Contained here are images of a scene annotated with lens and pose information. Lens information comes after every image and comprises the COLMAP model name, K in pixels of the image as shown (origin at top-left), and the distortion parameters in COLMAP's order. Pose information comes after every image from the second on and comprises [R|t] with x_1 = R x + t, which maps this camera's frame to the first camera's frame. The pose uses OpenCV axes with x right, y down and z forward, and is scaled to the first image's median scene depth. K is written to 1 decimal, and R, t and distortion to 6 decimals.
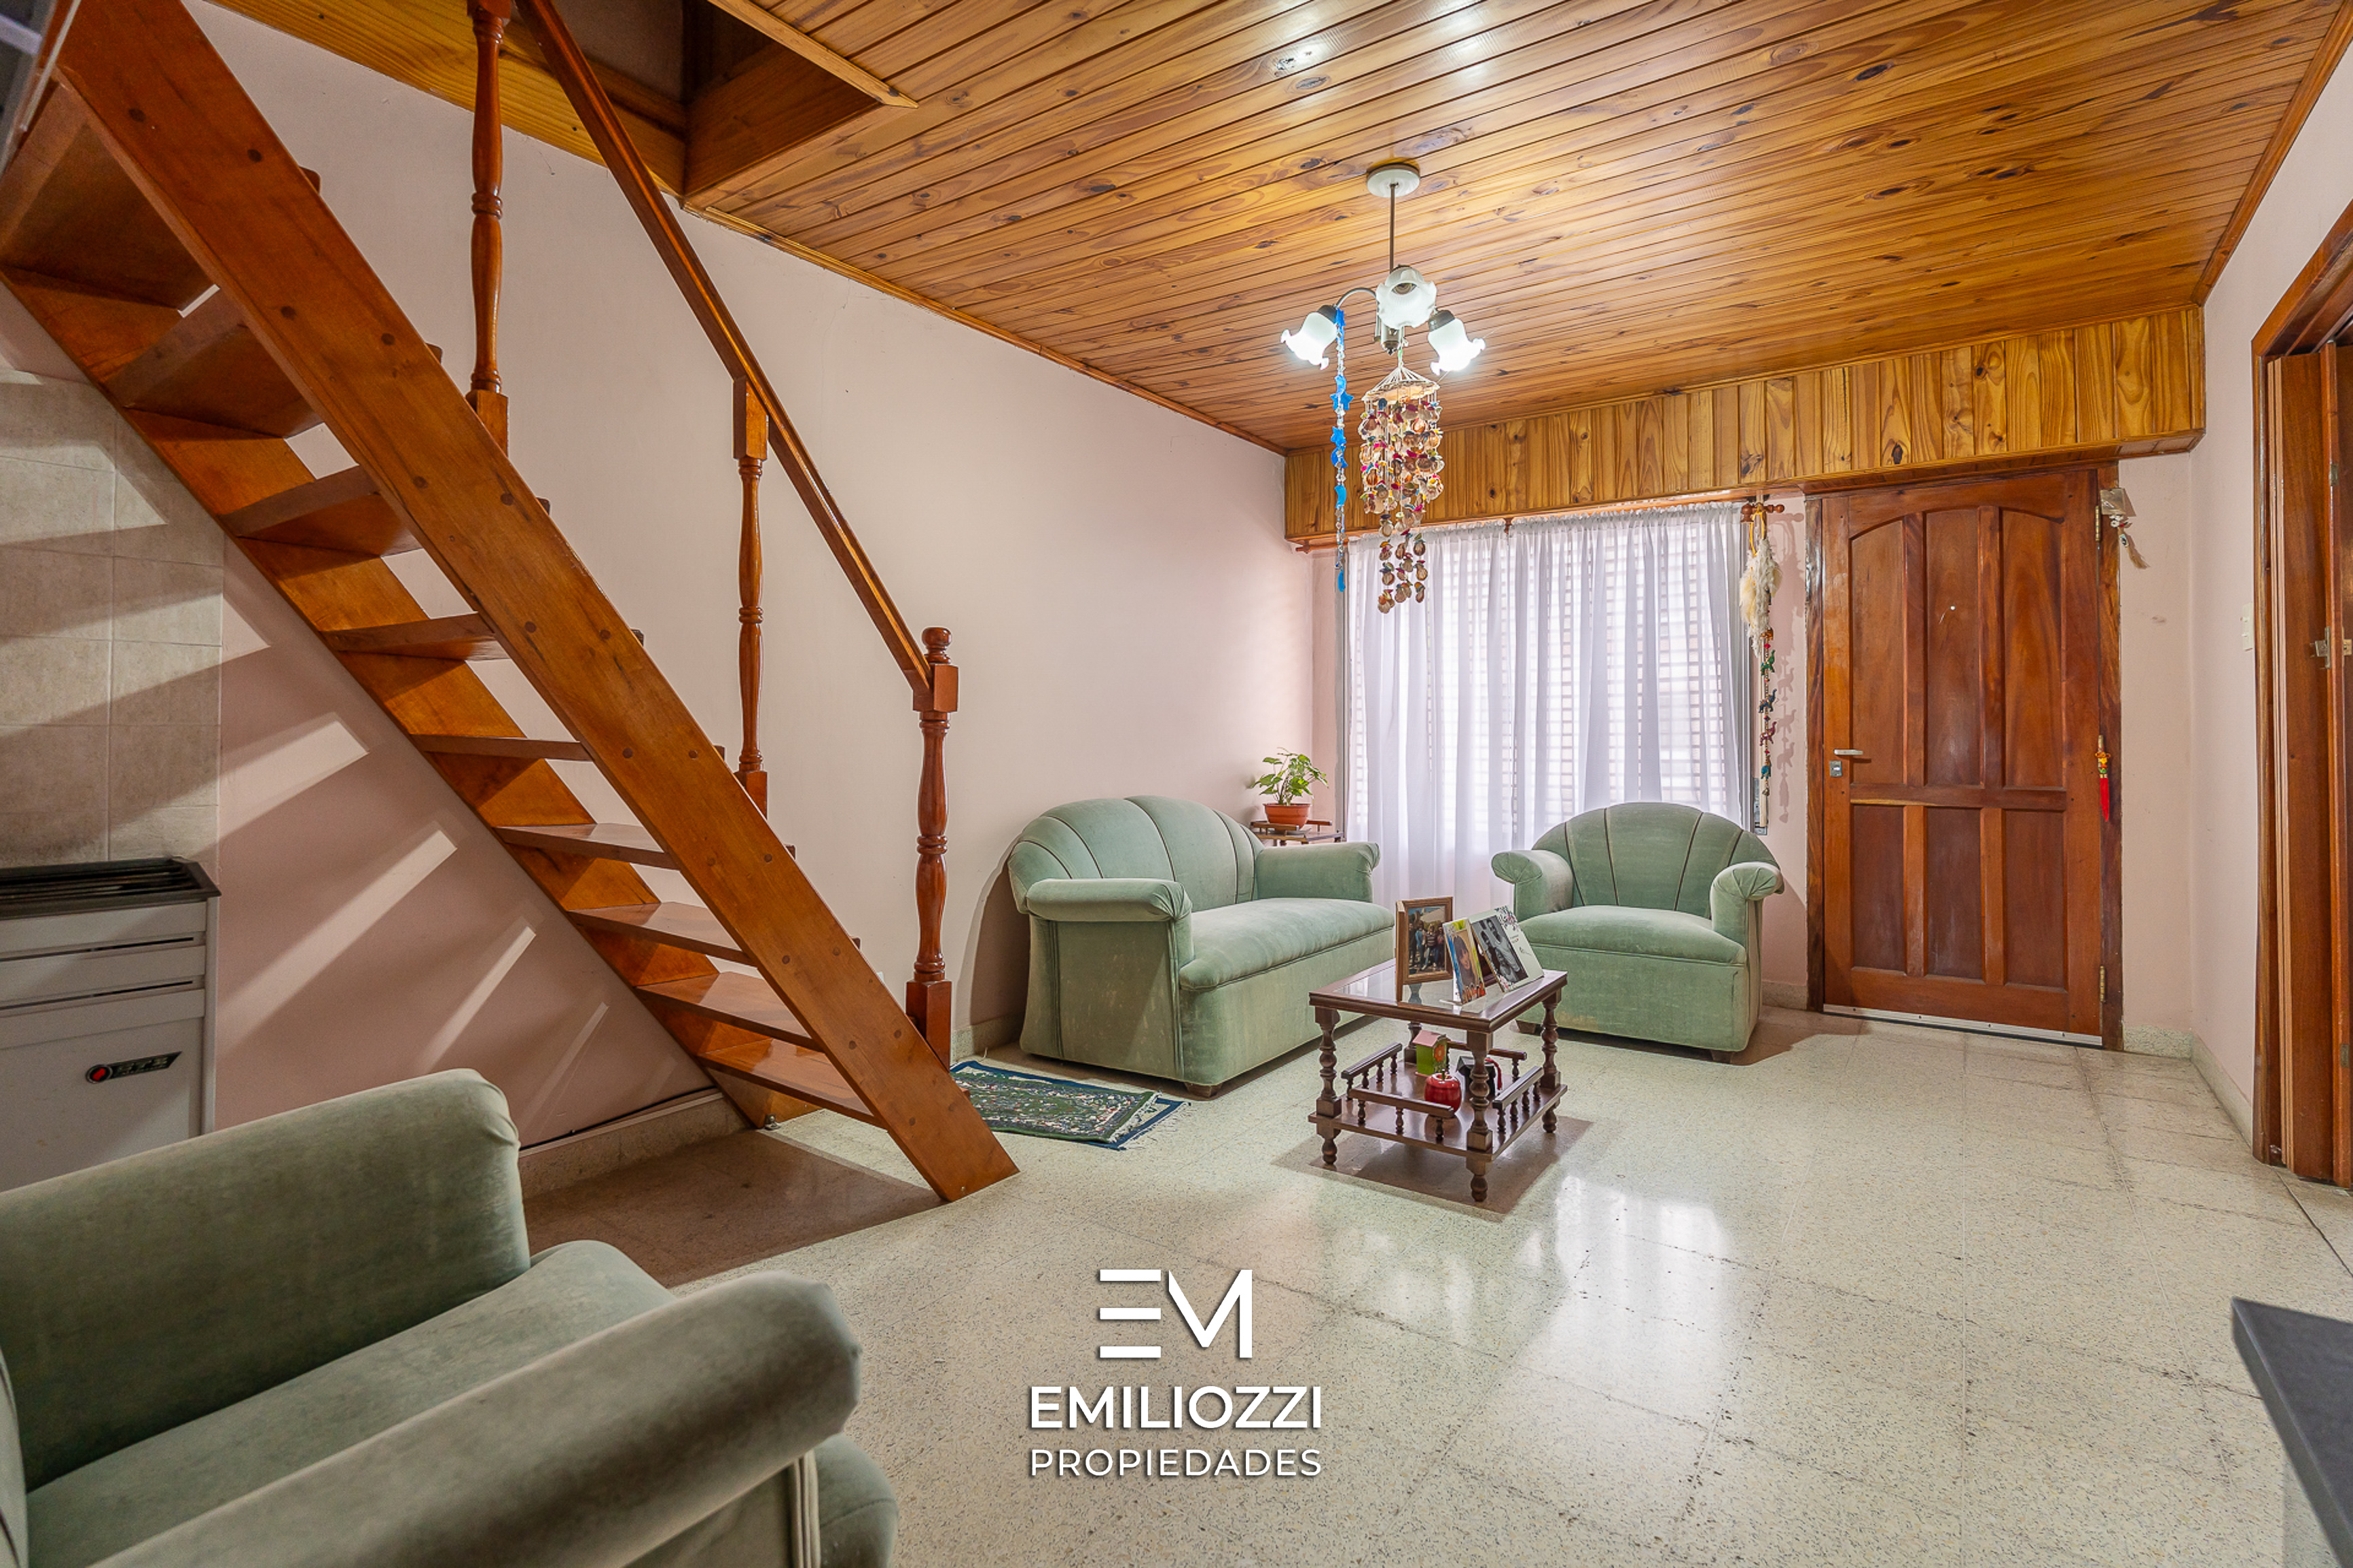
lens RADIAL K [[1120.6, 0, 1152.8], [0, 1120.6, 709.9], [0, 0, 1]] dist [-0.000527, 0.000263]
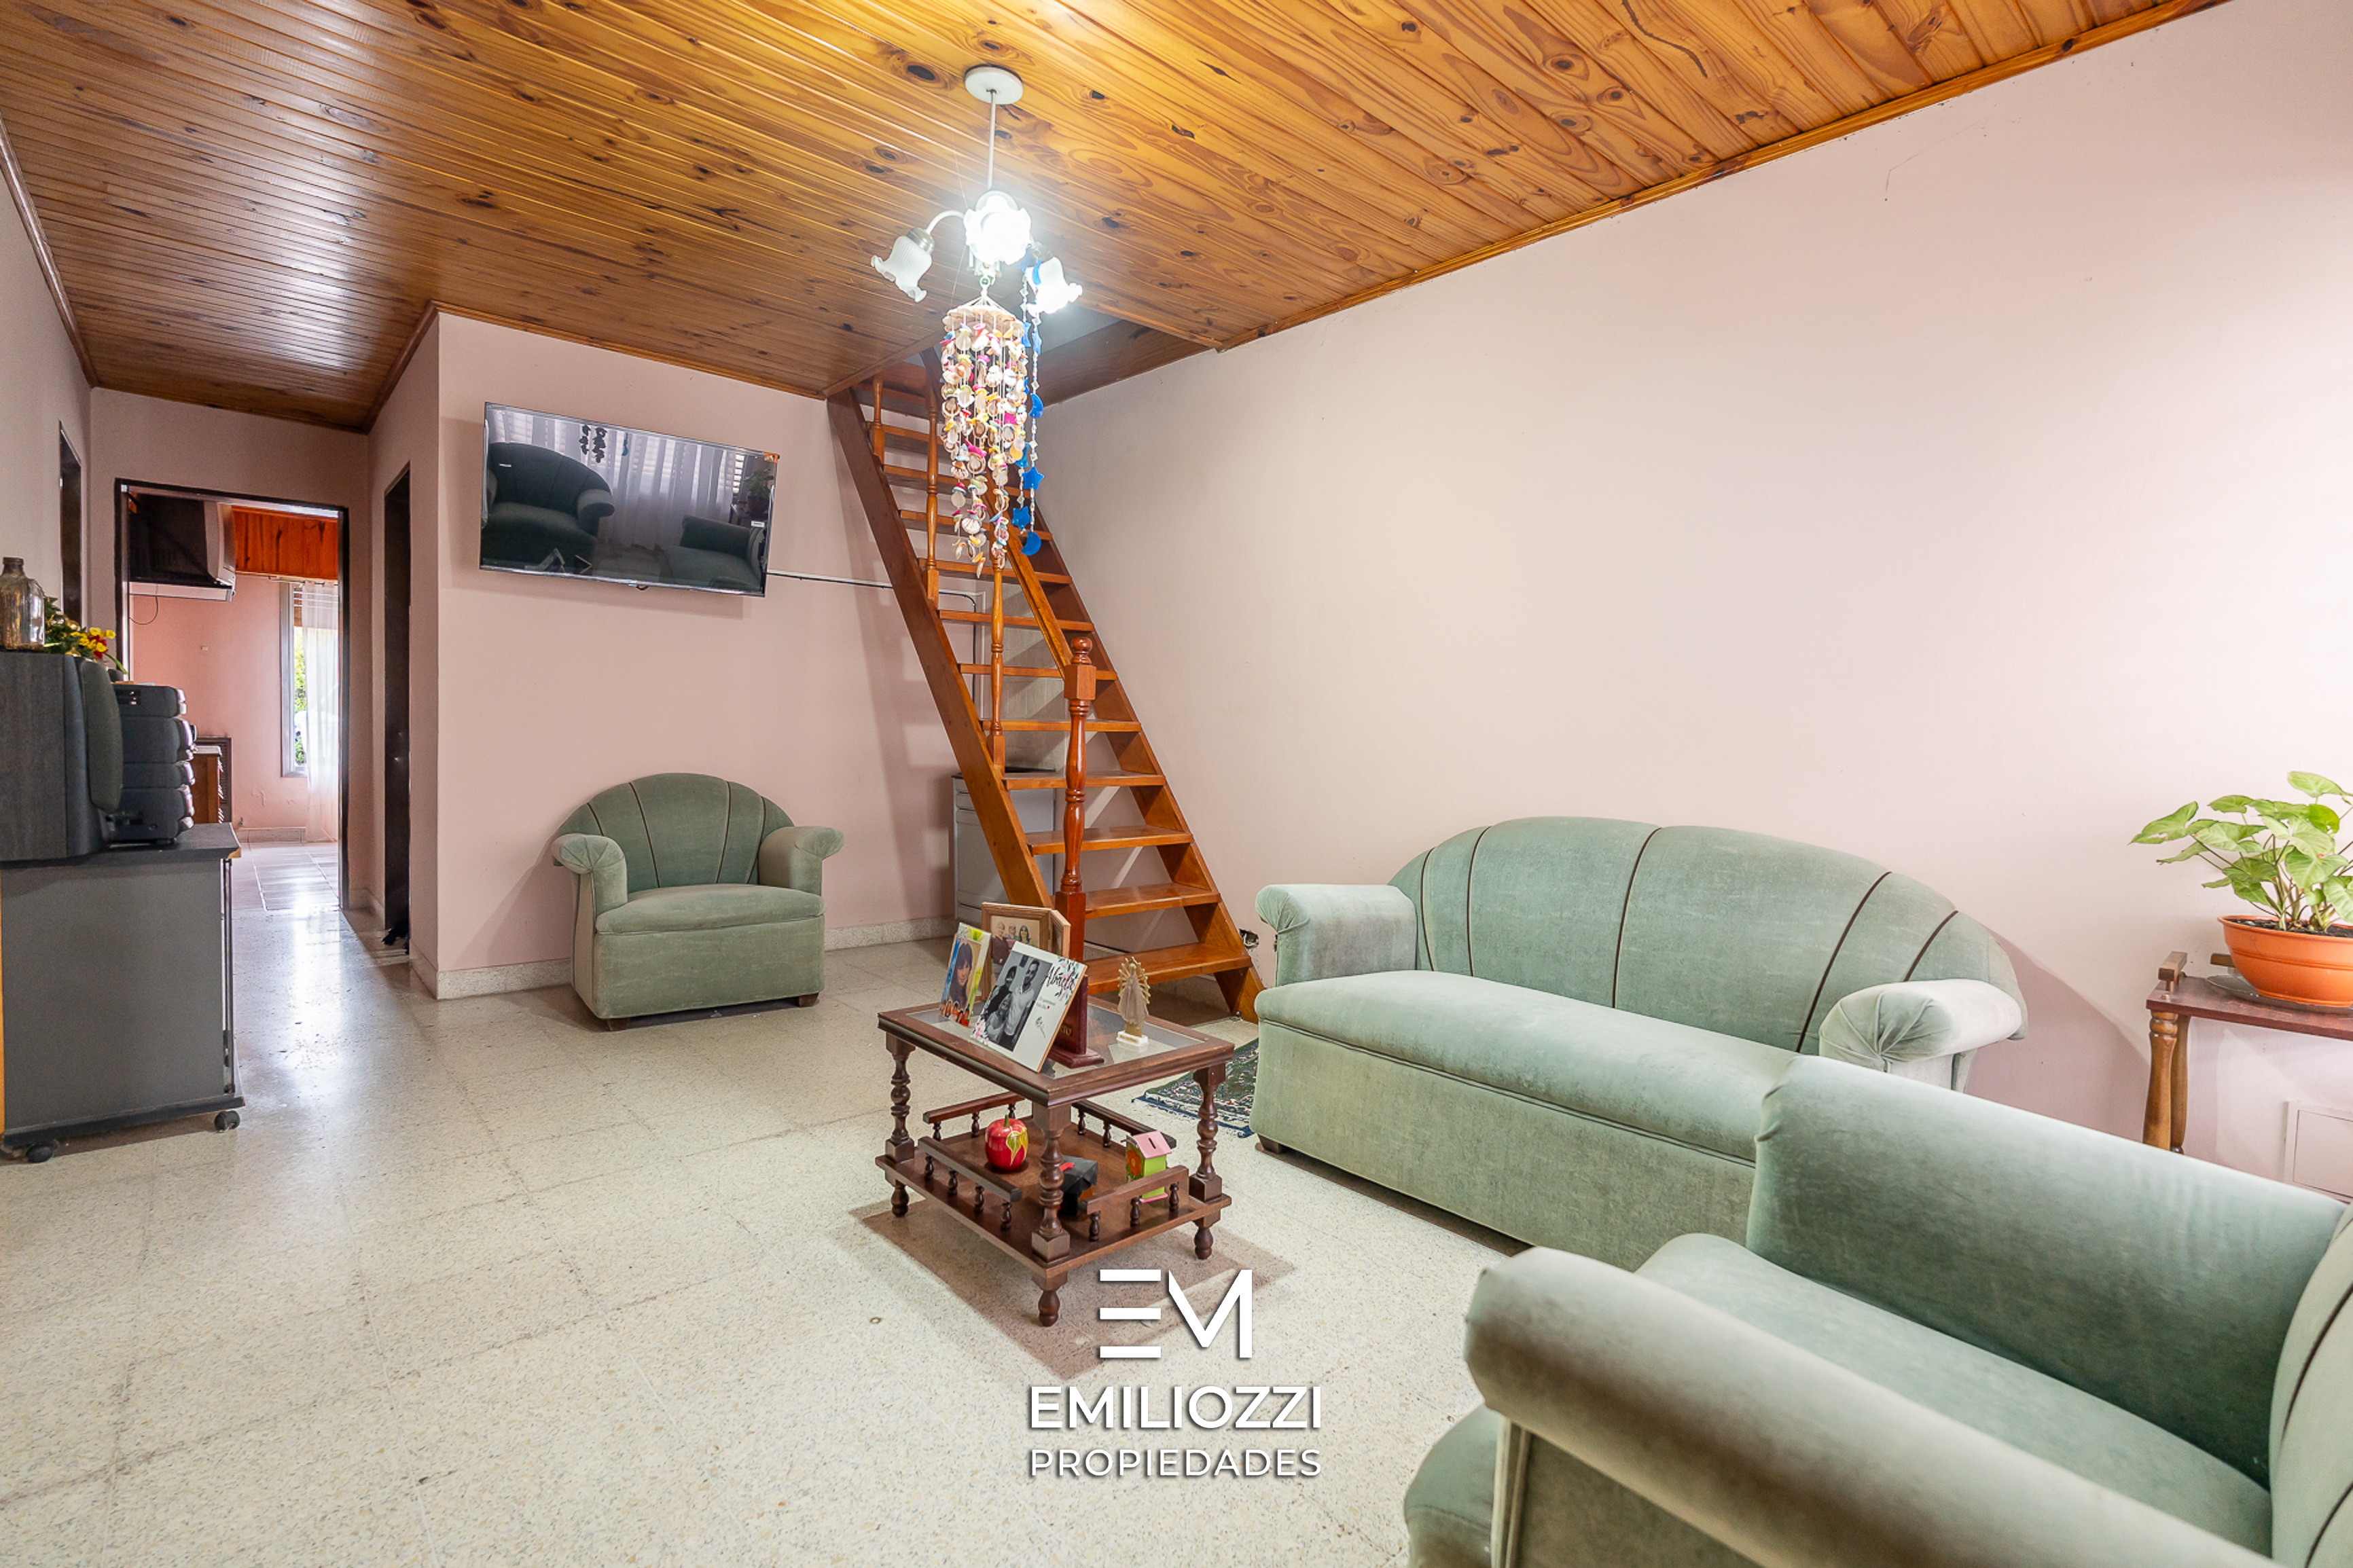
lens RADIAL K [[1085.6, 0, 1112.7], [0, 1085.6, 760.4], [0, 0, 1]] dist [-0.000437, -0.000055]
pose [[-0.251919, 0.022658, -0.967483, 0.976602], [-0.003544, 0.999698, 0.024335, 0.039468], [0.967742, 0.009559, -0.251763, 1.235395]]
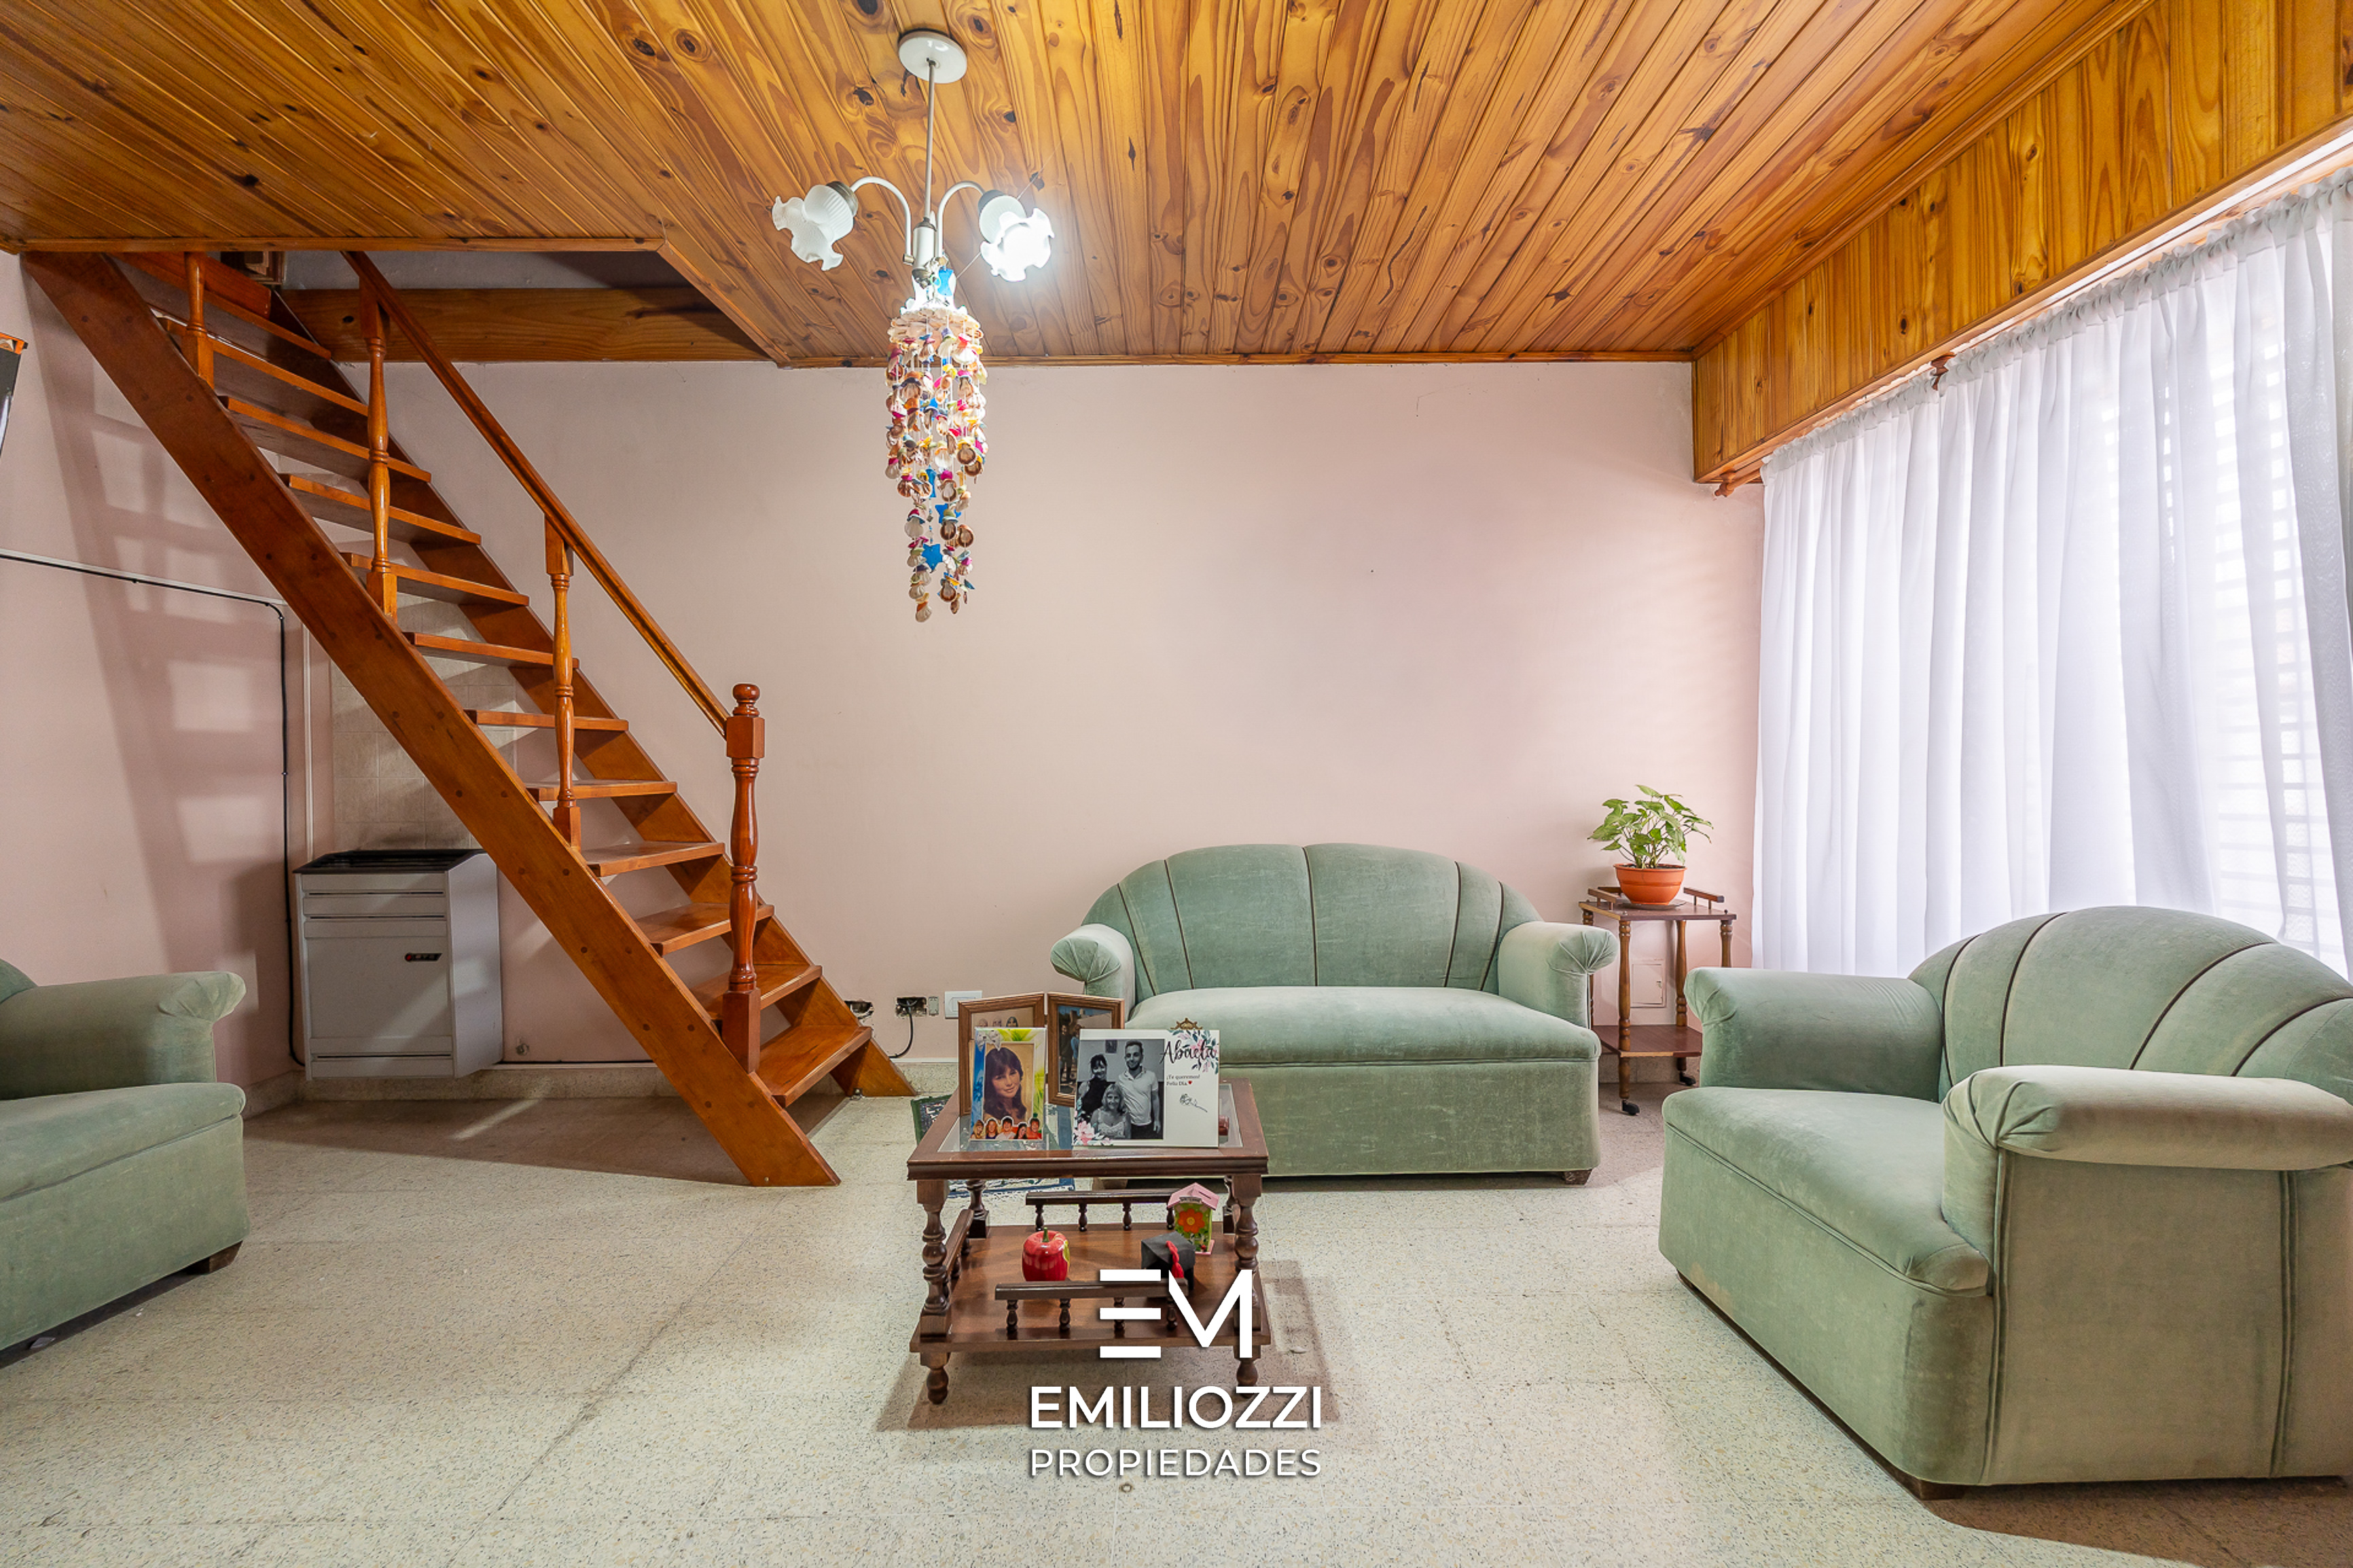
lens RADIAL K [[1075.2, 0, 1183.5], [0, 1075.2, 777.2], [0, 0, 1]] dist [-0.001238, 0.000481]
pose [[0.583794, -0.002723, -0.811897, 0.861630], [0.030505, 0.999362, 0.018583, 0.013369], [0.811328, -0.035616, 0.583505, 0.650175]]
